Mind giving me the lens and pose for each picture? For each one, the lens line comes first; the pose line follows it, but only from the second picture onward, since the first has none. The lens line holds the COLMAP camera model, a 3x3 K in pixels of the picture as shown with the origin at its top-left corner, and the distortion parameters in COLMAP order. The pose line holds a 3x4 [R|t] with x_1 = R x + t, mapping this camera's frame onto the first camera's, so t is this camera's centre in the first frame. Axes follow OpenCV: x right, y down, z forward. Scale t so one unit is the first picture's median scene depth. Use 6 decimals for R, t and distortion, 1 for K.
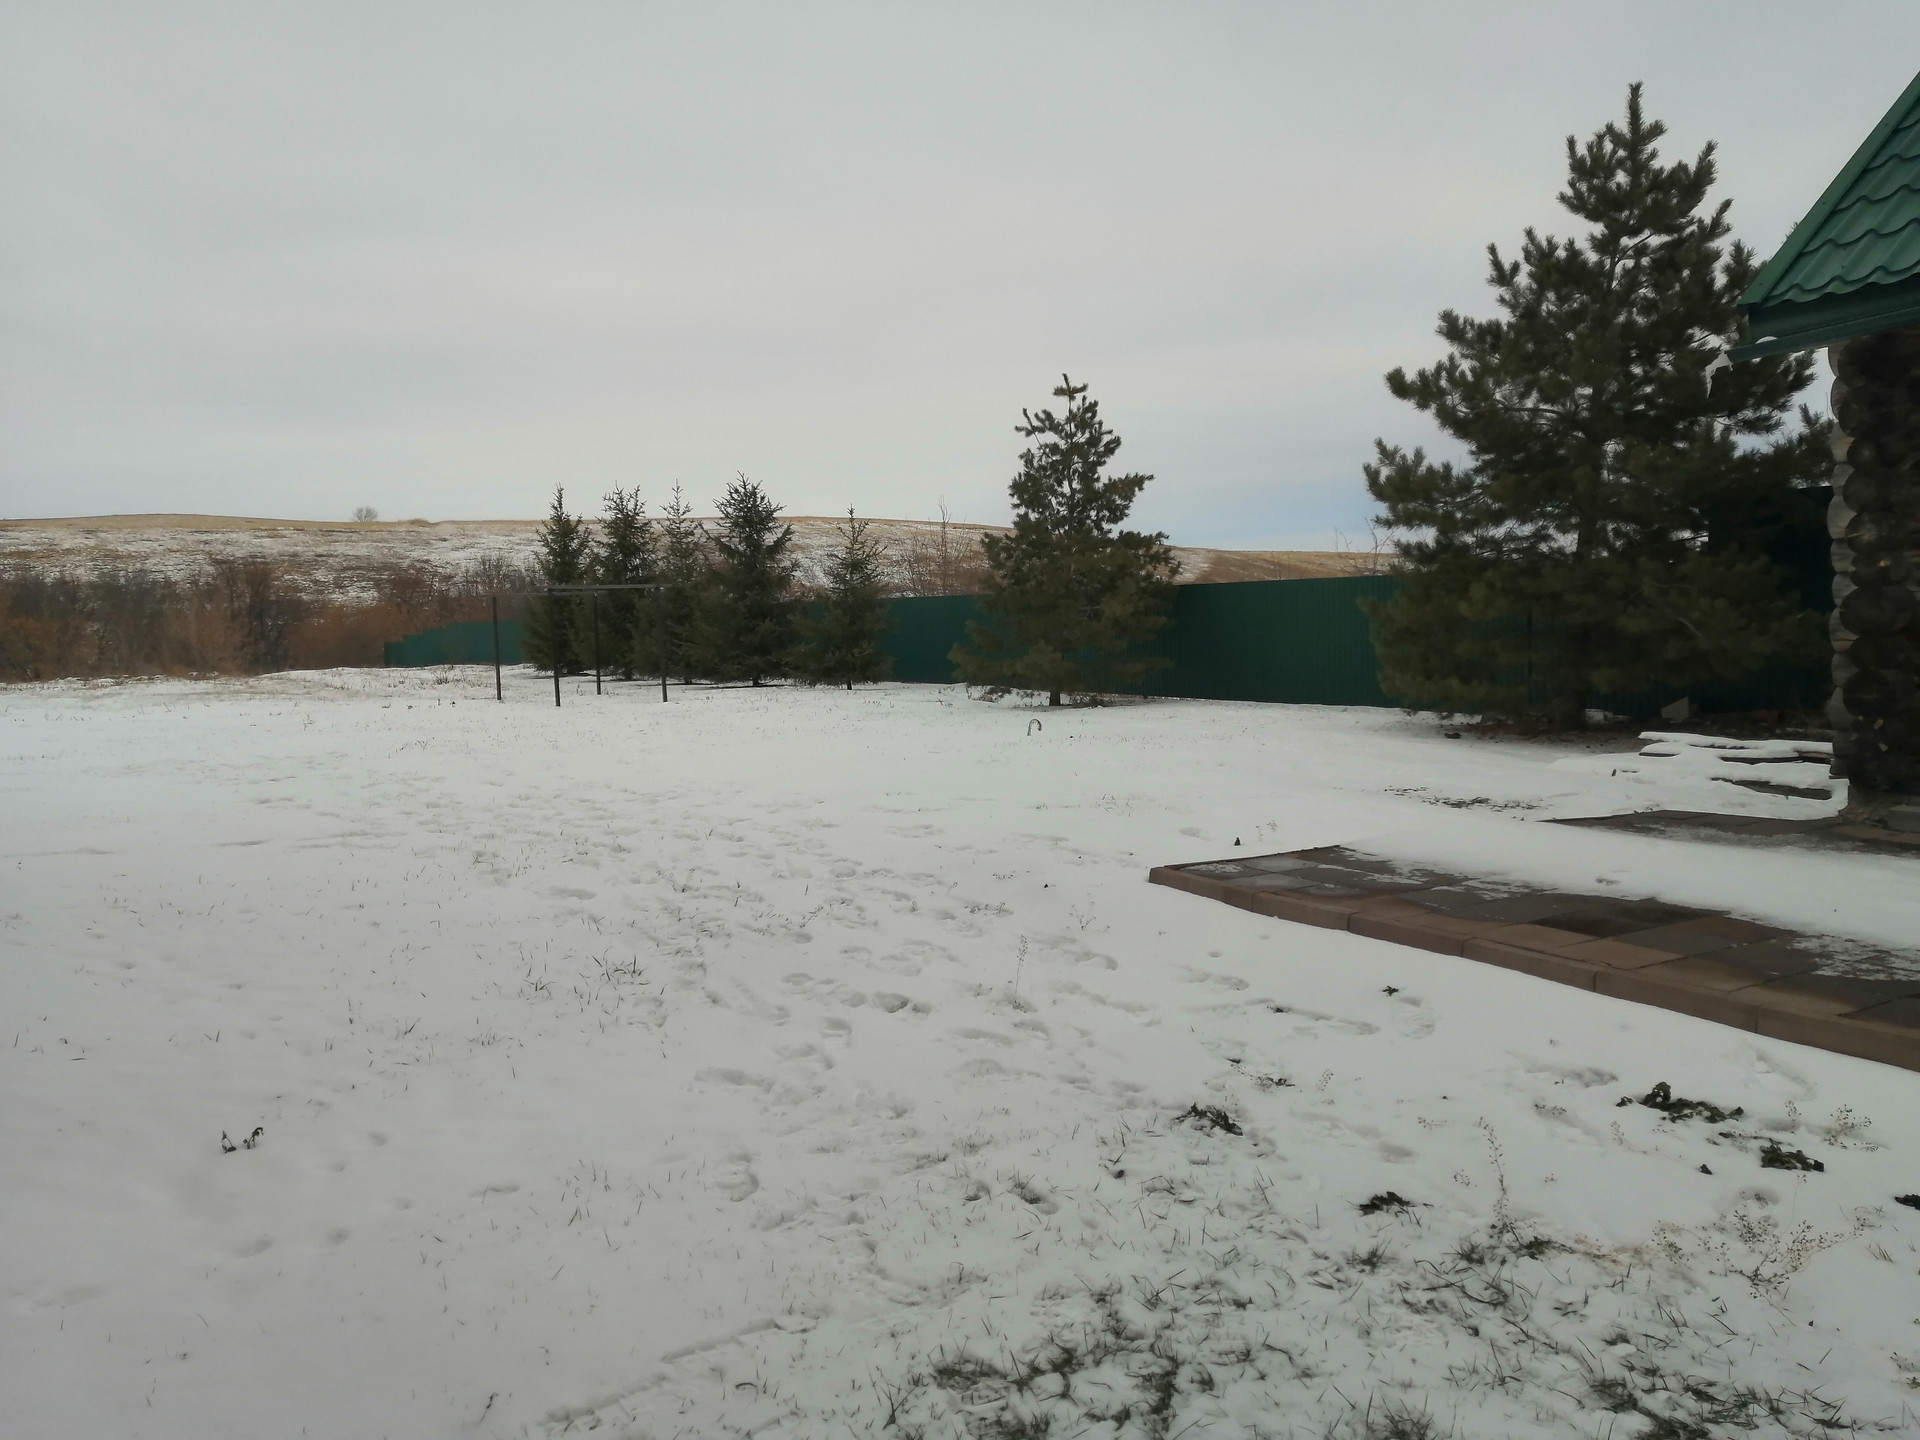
lens RADIAL K [[1496.1, 0, 960.0], [0, 1496.1, 720.0], [0, 0, 1]] dist [0.002983, 0.005242]
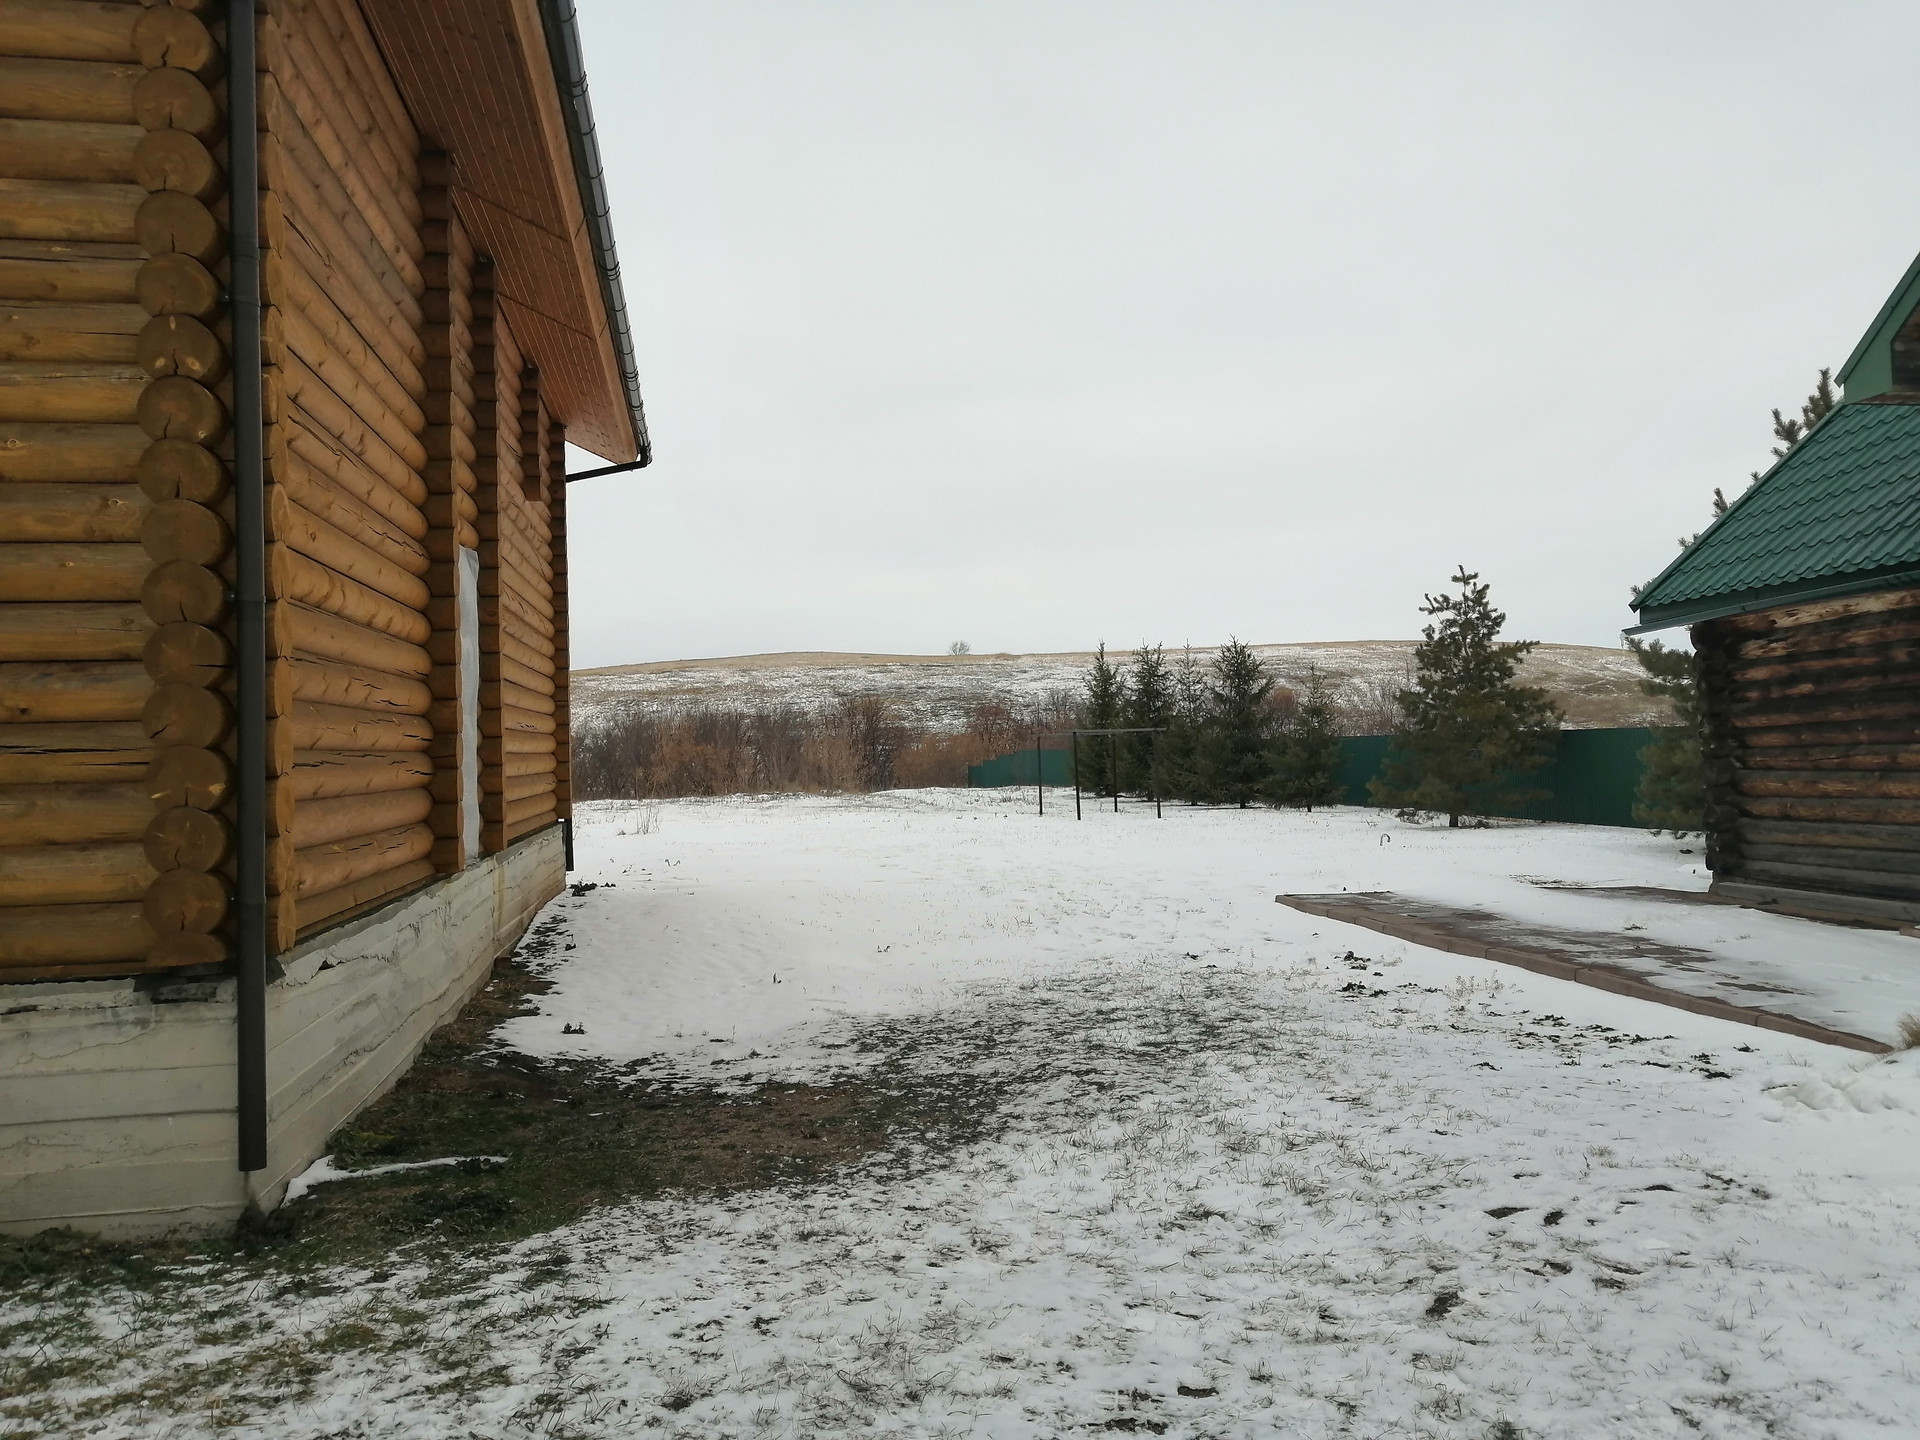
lens RADIAL K [[1496.1, 0, 960.0], [0, 1496.1, 720.0], [0, 0, 1]] dist [0.002983, 0.005242]
pose [[0.930121, -0.004872, -0.367222, 0.091505], [-0.025015, 0.996749, -0.076584, 0.005000], [0.366401, 0.080418, 0.926975, -0.209780]]
